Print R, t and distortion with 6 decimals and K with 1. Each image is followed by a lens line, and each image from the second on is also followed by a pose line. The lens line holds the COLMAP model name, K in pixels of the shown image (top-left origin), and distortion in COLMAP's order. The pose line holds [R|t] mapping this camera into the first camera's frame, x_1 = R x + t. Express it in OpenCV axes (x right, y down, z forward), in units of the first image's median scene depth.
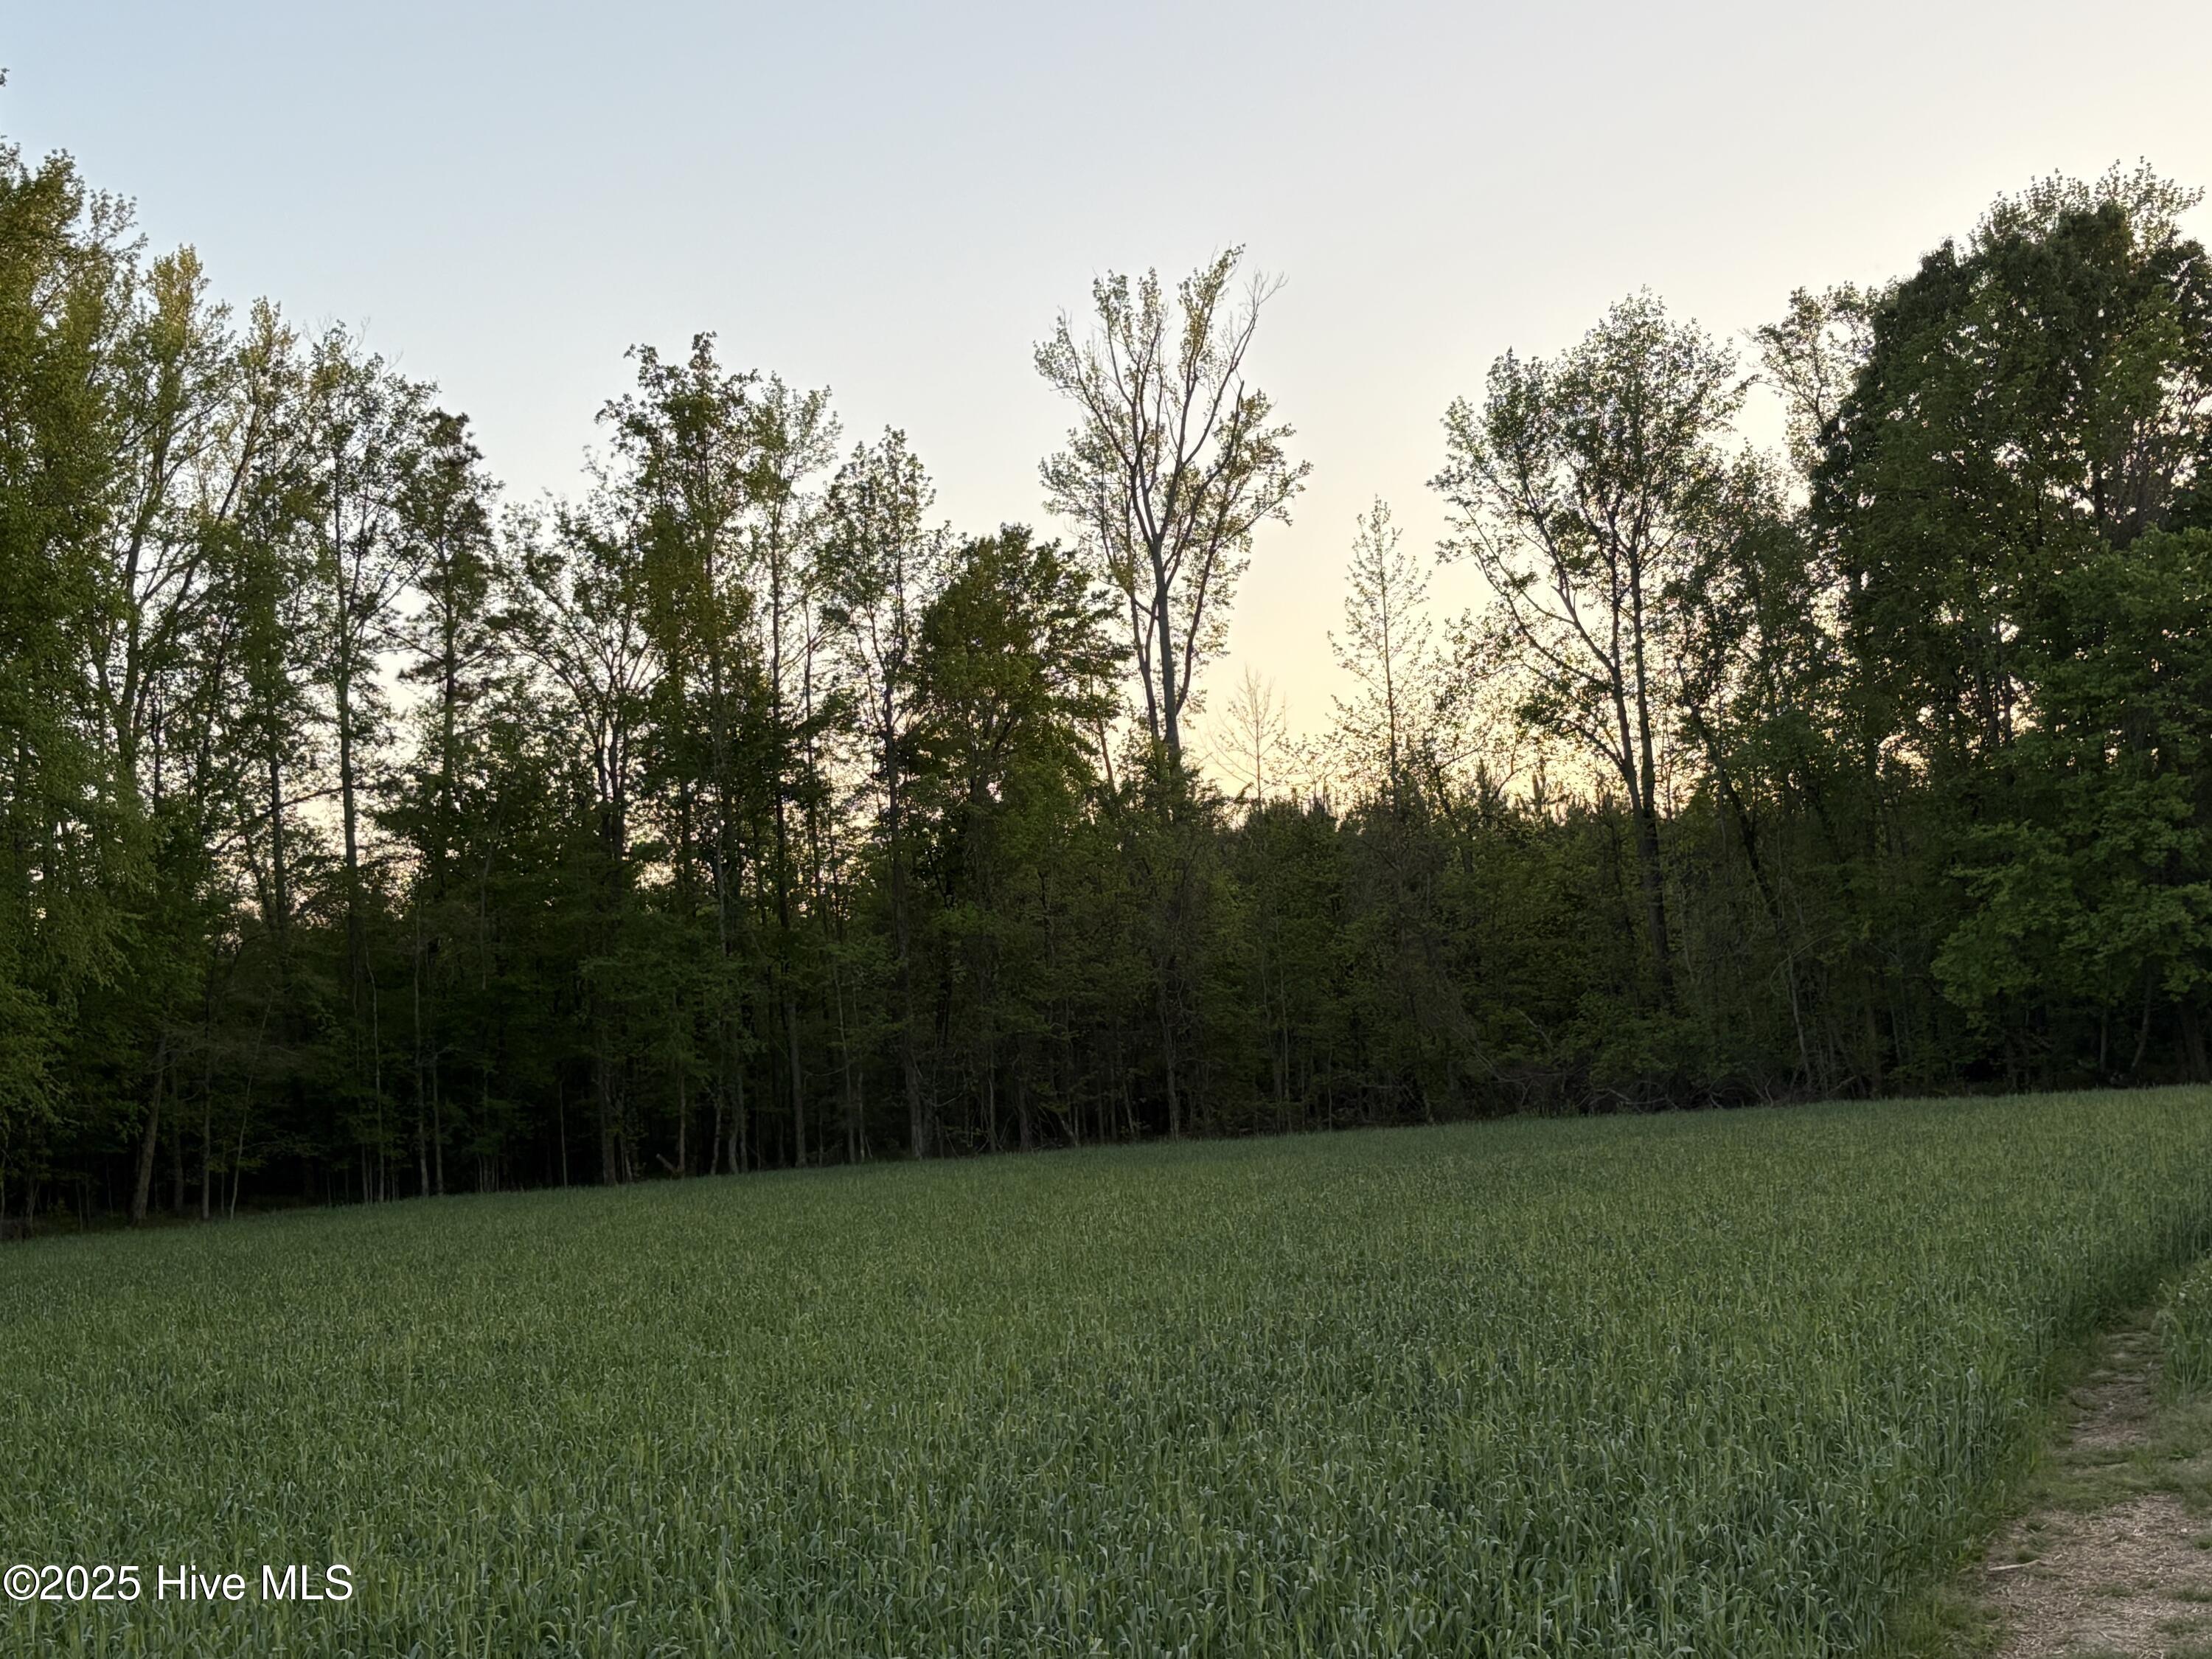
lens RADIAL K [[2965.1, 0, 1106.0], [0, 2965.1, 829.5], [0, 0, 1]] dist [0.157567, -0.733657]
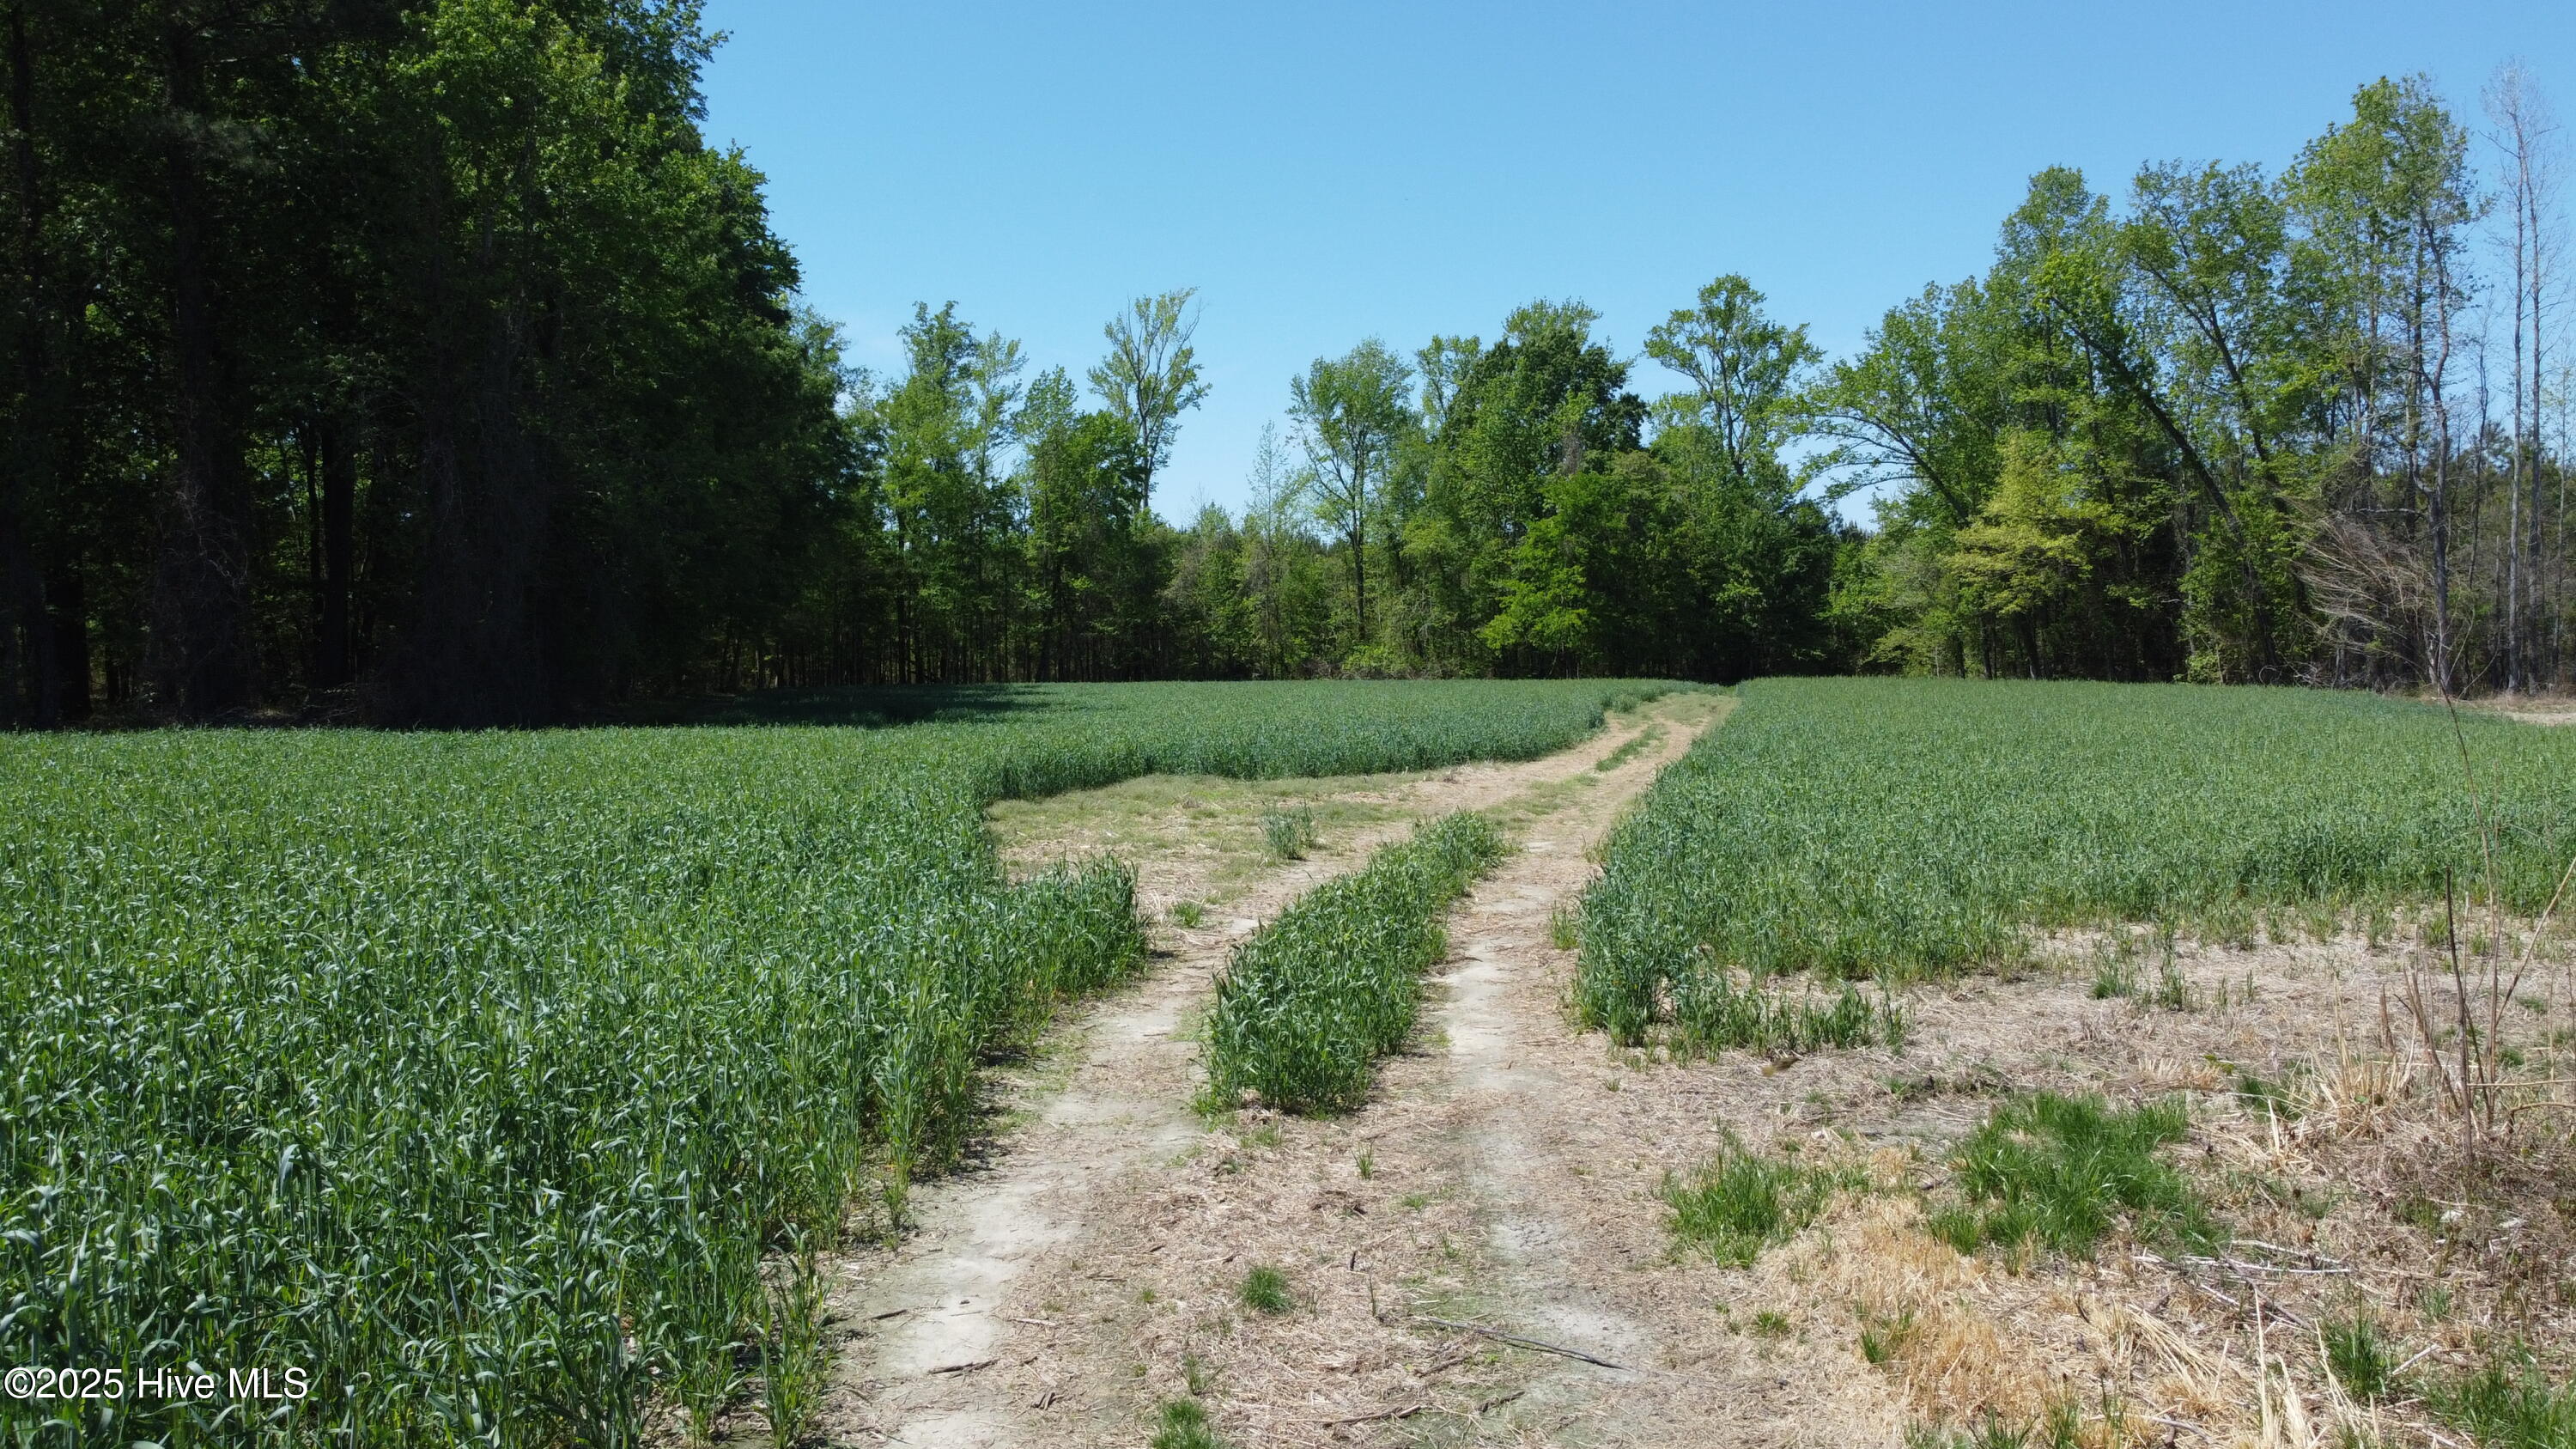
lens RADIAL K [[1884.2, 0, 1288.0], [0, 1884.2, 724.5], [0, 0, 1]] dist [-0.000706, 0.007218]
pose [[0.973906, 0.058809, 0.219198, -0.212735], [-0.083030, 0.991213, 0.102969, -0.026624], [-0.211216, -0.118482, 0.970232, -0.499174]]
